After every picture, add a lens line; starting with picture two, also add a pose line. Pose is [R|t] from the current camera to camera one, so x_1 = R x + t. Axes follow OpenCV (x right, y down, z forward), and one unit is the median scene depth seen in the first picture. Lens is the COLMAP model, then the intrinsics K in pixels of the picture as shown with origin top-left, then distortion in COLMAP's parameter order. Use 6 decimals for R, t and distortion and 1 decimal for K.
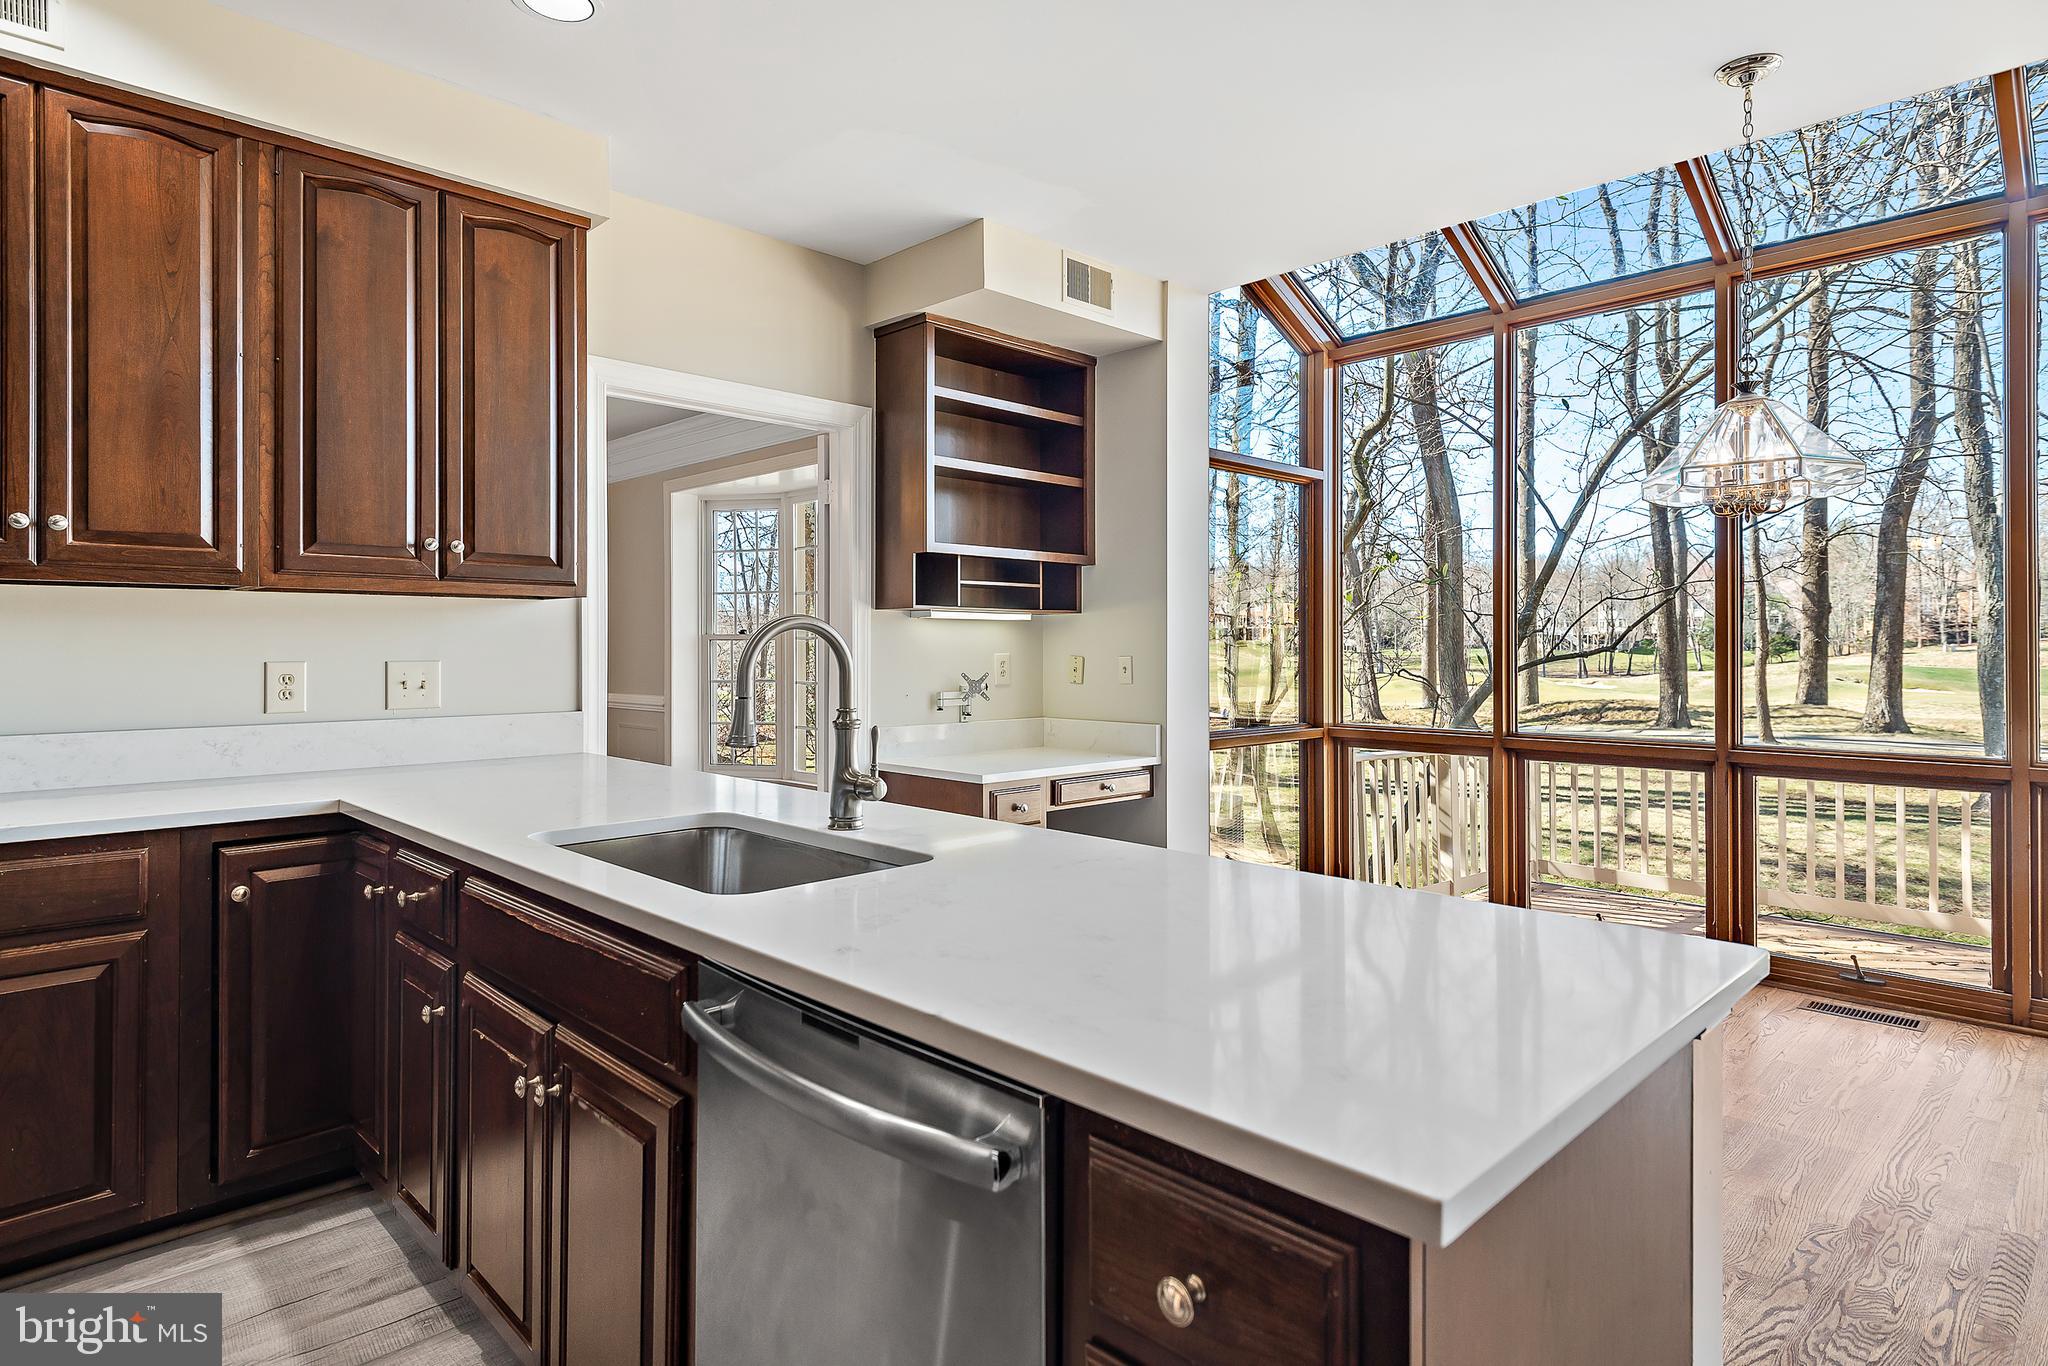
lens RADIAL K [[1113.0, 0, 1027.4], [0, 1113.0, 640.0], [0, 0, 1]] dist [0.024753, -0.009217]
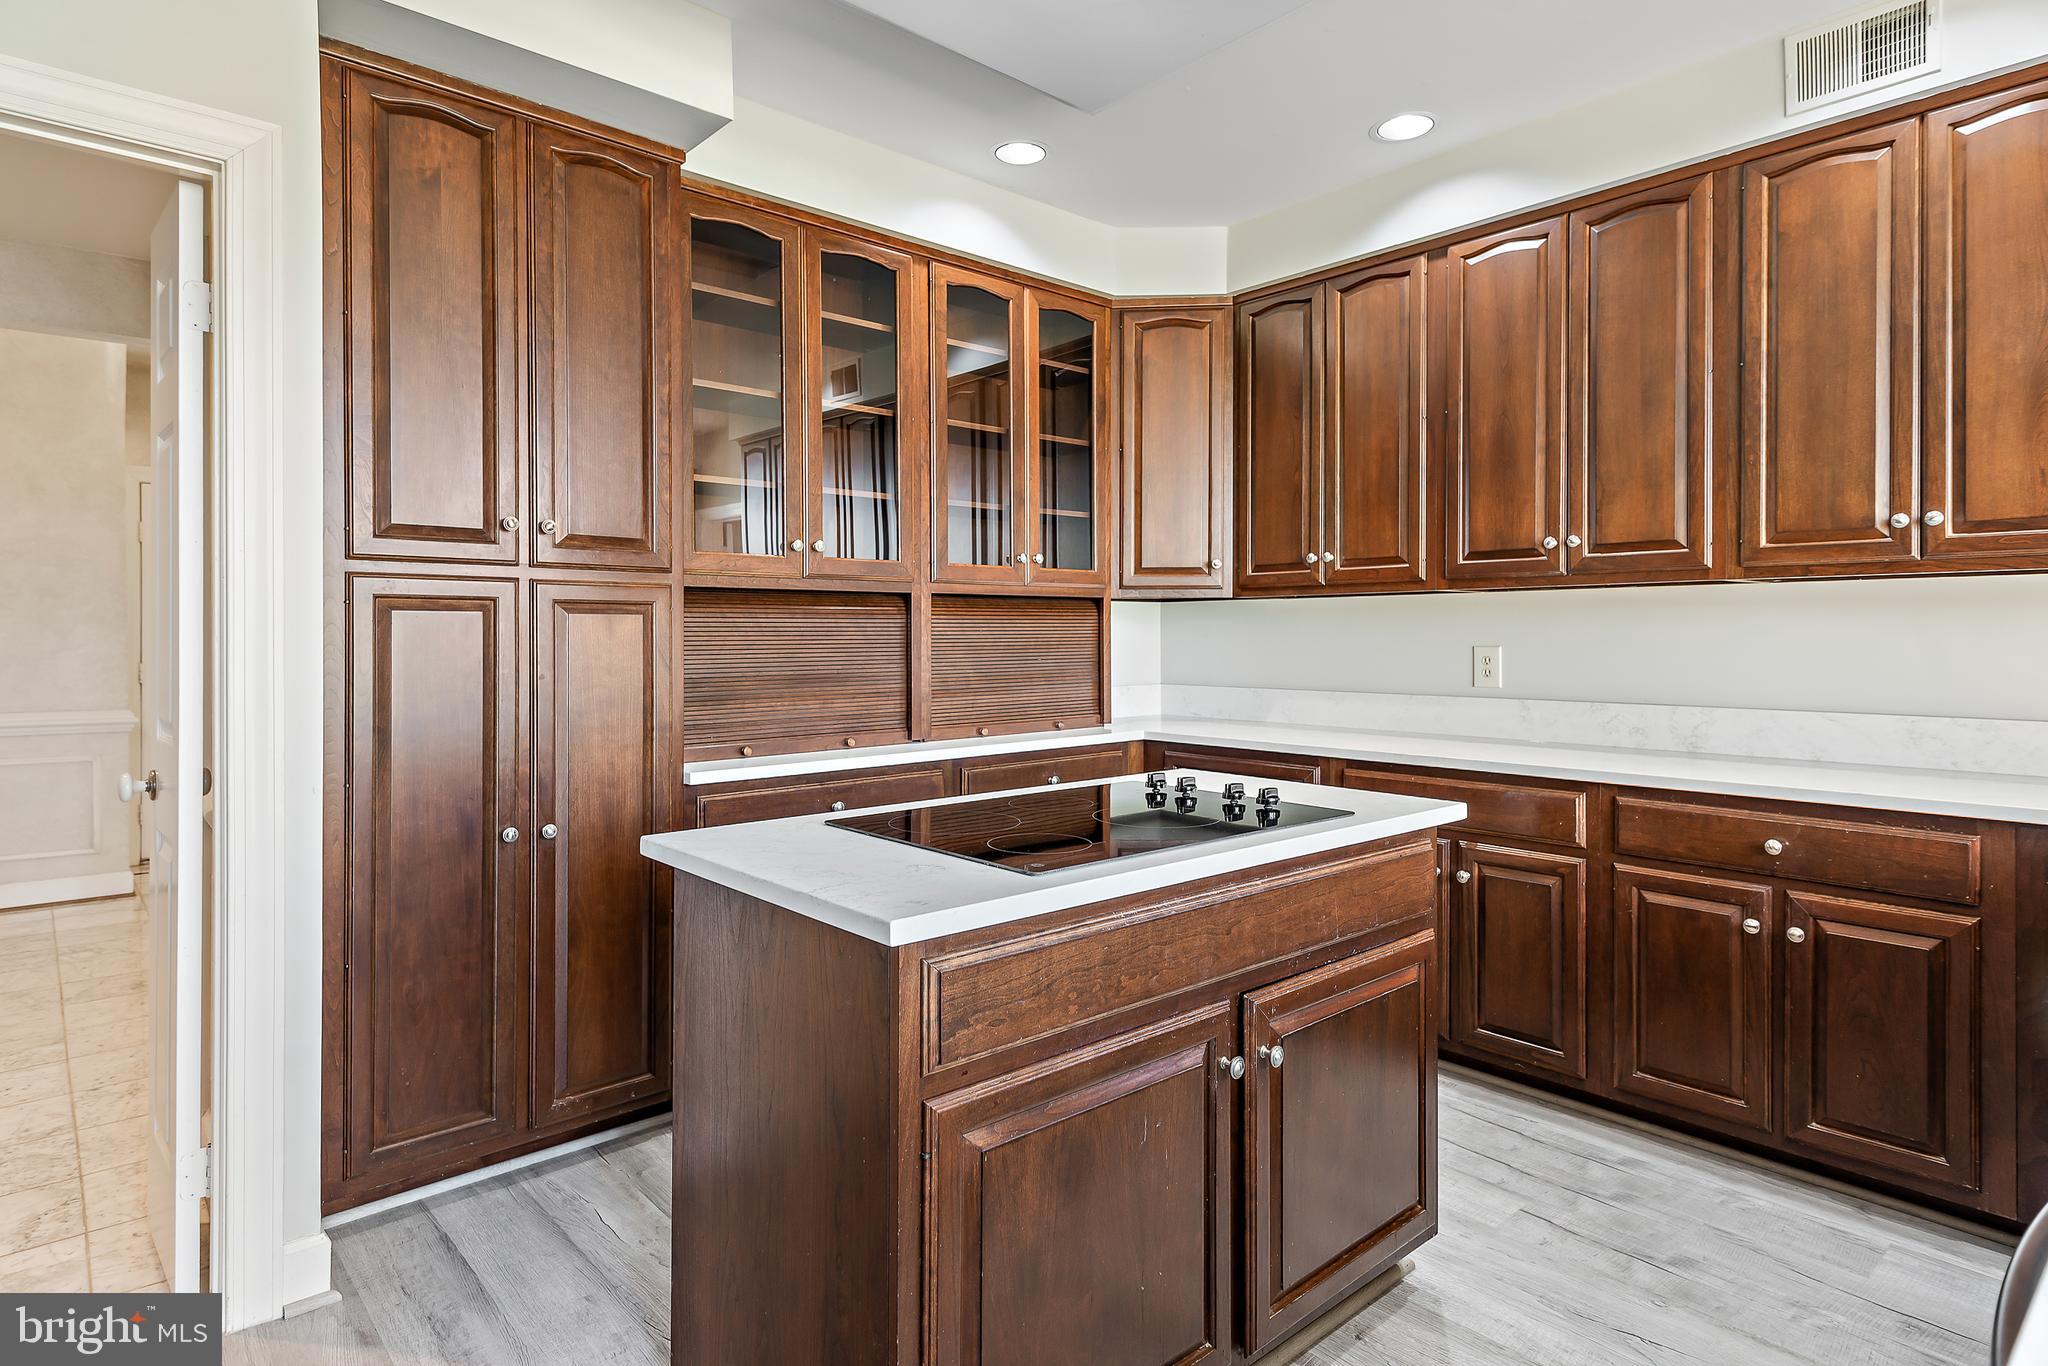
lens RADIAL K [[1113.0, 0, 1015.5], [0, 1113.0, 633.3], [0, 0, 1]] dist [0.024753, -0.009217]
pose [[-0.056127, -0.001601, -0.998422, 0.132339], [0.004128, 0.999990, -0.001836, 0.001485], [0.998415, -0.004224, -0.056120, 0.102323]]
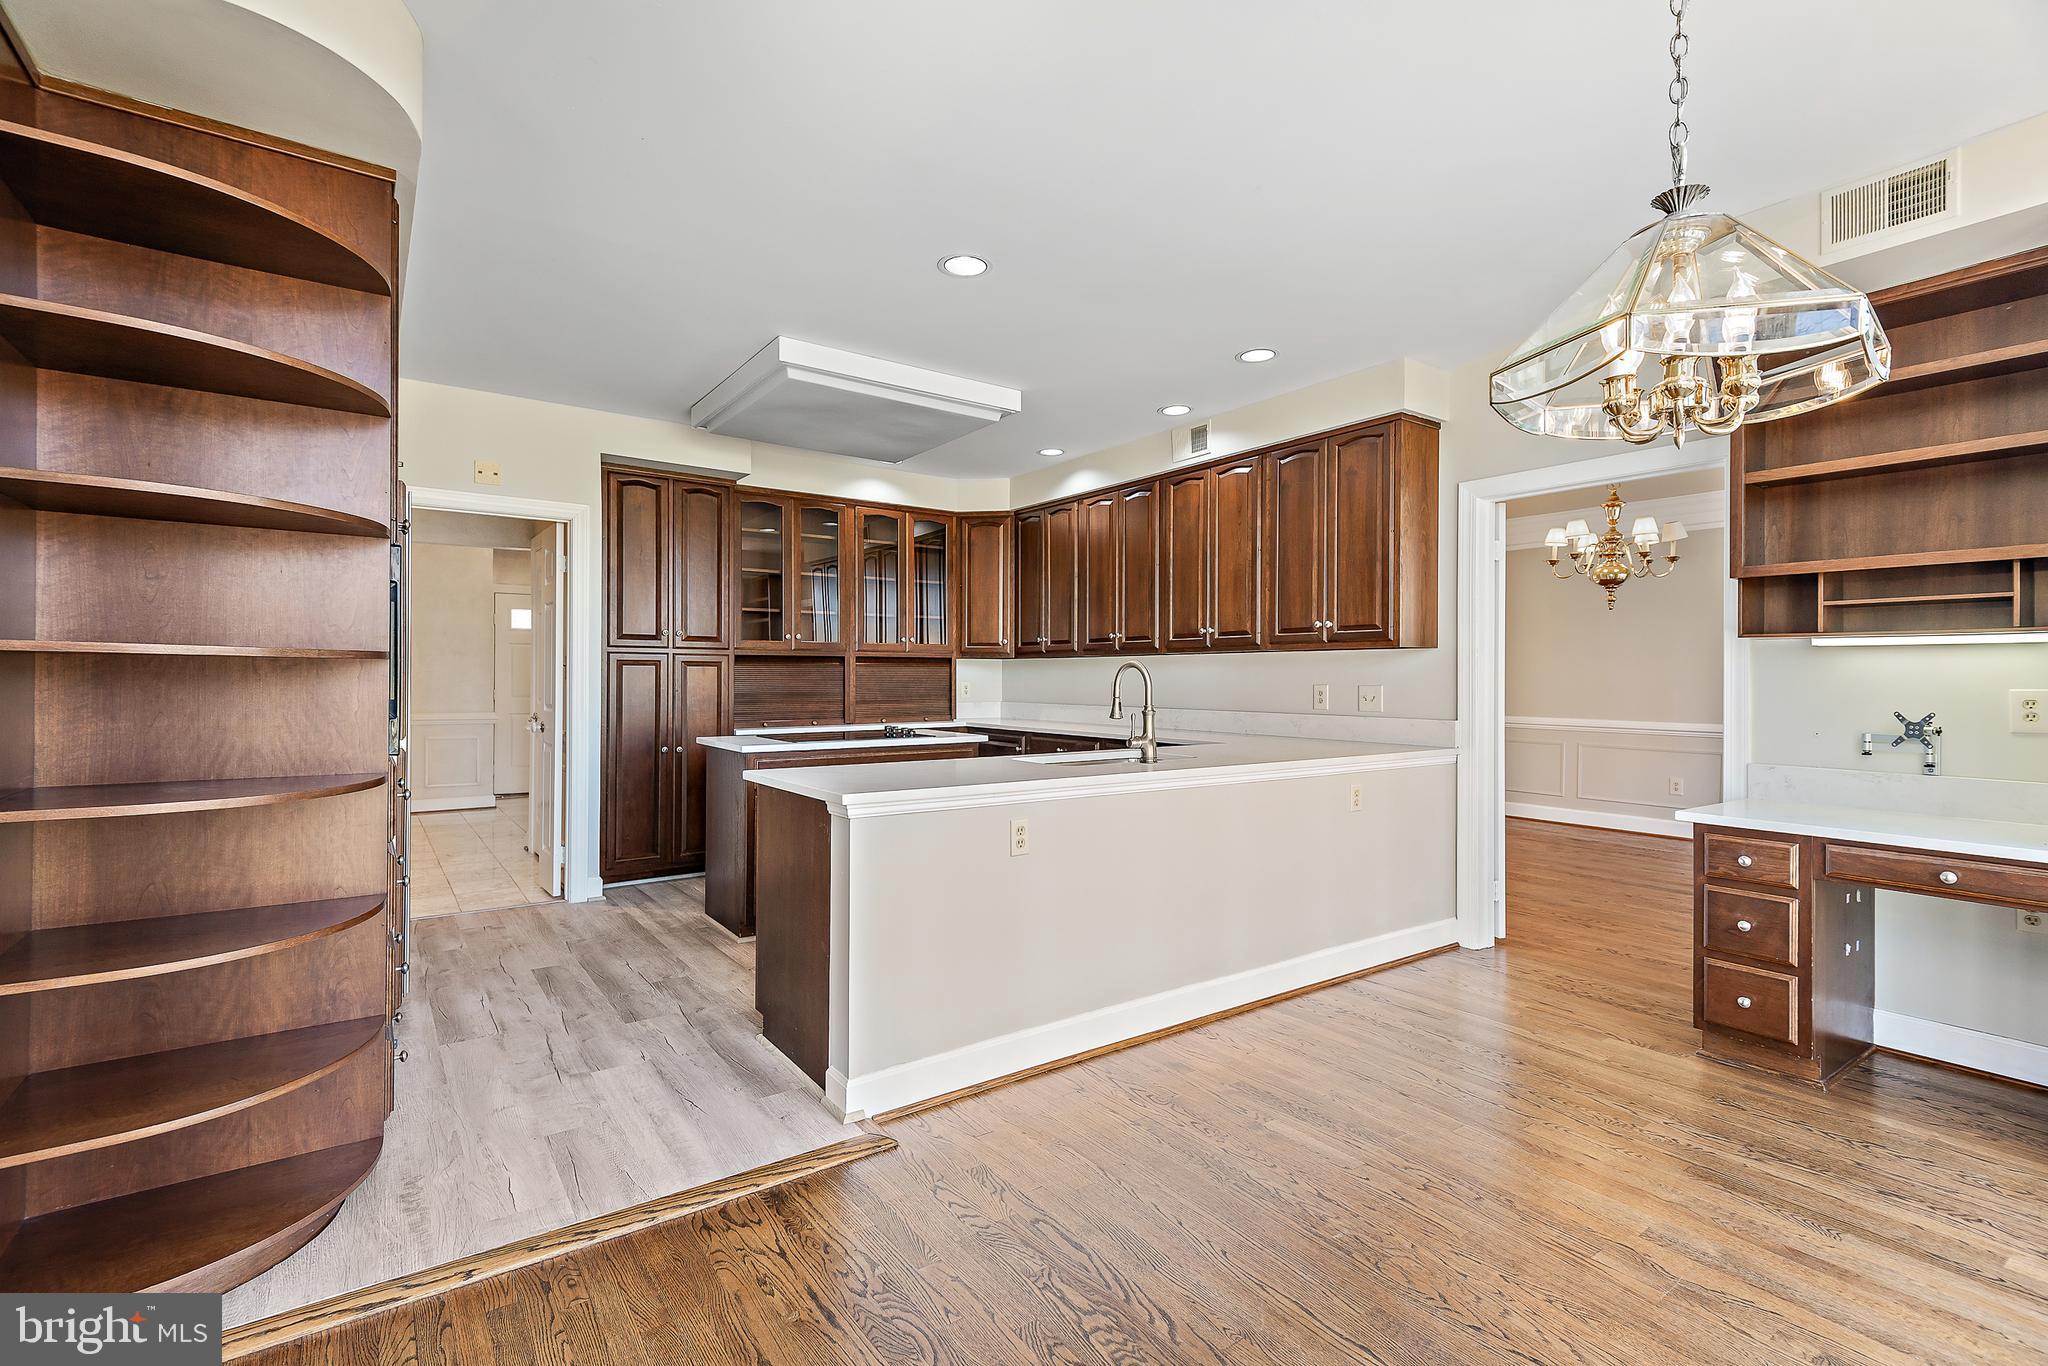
lens RADIAL K [[935.5, 0, 1019.1], [0, 935.5, 674.3], [0, 0, 1]] dist [0.027103, -0.010606]
pose [[-0.160745, -0.005384, -0.986981, 0.740274], [-0.000701, 0.999985, -0.005340, 0.006620], [0.986996, -0.000167, -0.160747, 0.481704]]
